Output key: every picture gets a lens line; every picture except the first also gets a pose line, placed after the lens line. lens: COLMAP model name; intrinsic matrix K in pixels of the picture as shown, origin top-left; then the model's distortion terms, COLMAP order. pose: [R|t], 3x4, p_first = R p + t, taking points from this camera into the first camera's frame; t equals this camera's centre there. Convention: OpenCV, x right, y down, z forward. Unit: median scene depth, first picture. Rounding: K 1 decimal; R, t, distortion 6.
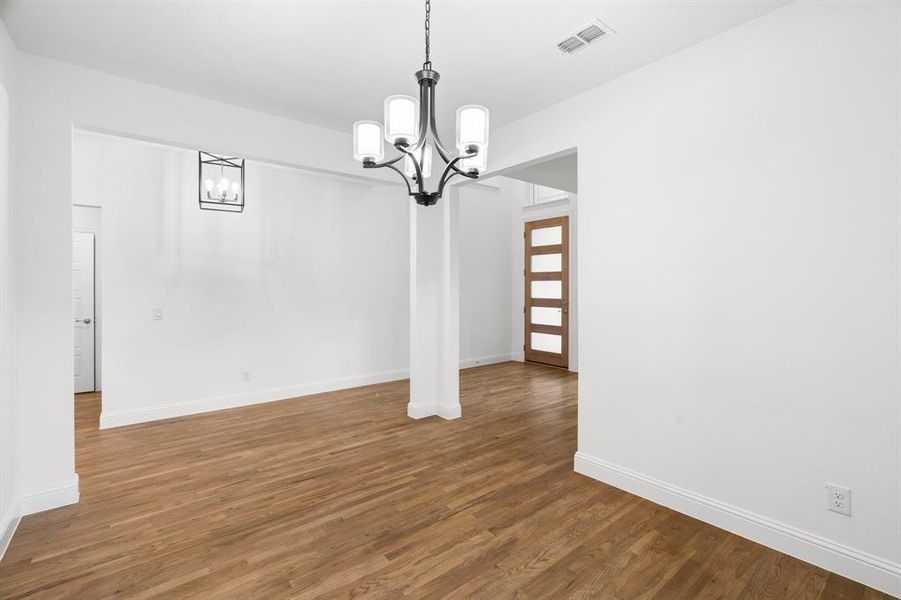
lens RADIAL K [[405.2, 0, 451.8], [0, 405.2, 291.3], [0, 0, 1]] dist [-0.002276, -0.000244]
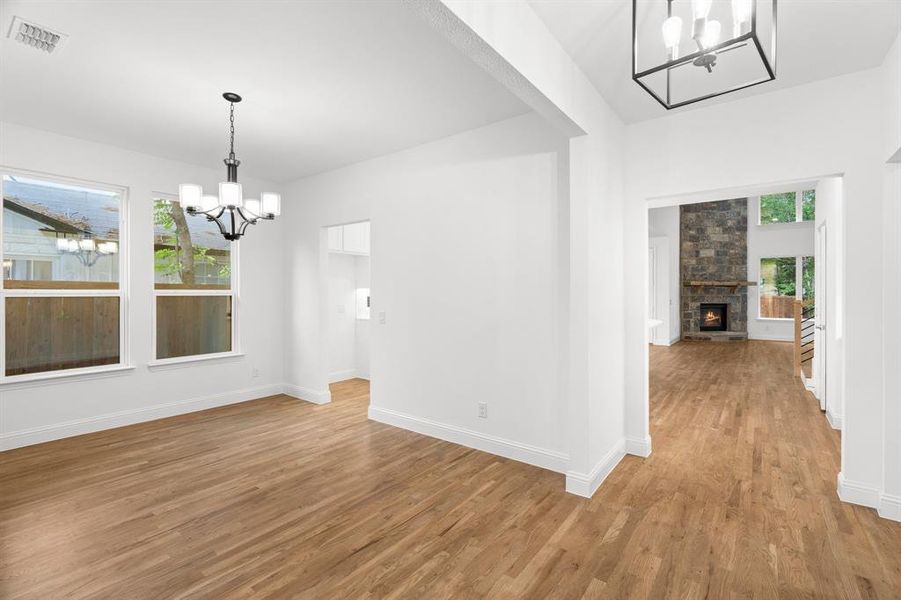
lens RADIAL K [[405.2, 0, 451.8], [0, 405.2, 291.3], [0, 0, 1]] dist [-0.002276, -0.000244]
pose [[-0.972052, 0.000001, -0.234766, -0.366744], [-0.001524, 0.999979, 0.006316, -0.013704], [0.234761, 0.006497, -0.972031, 1.906350]]
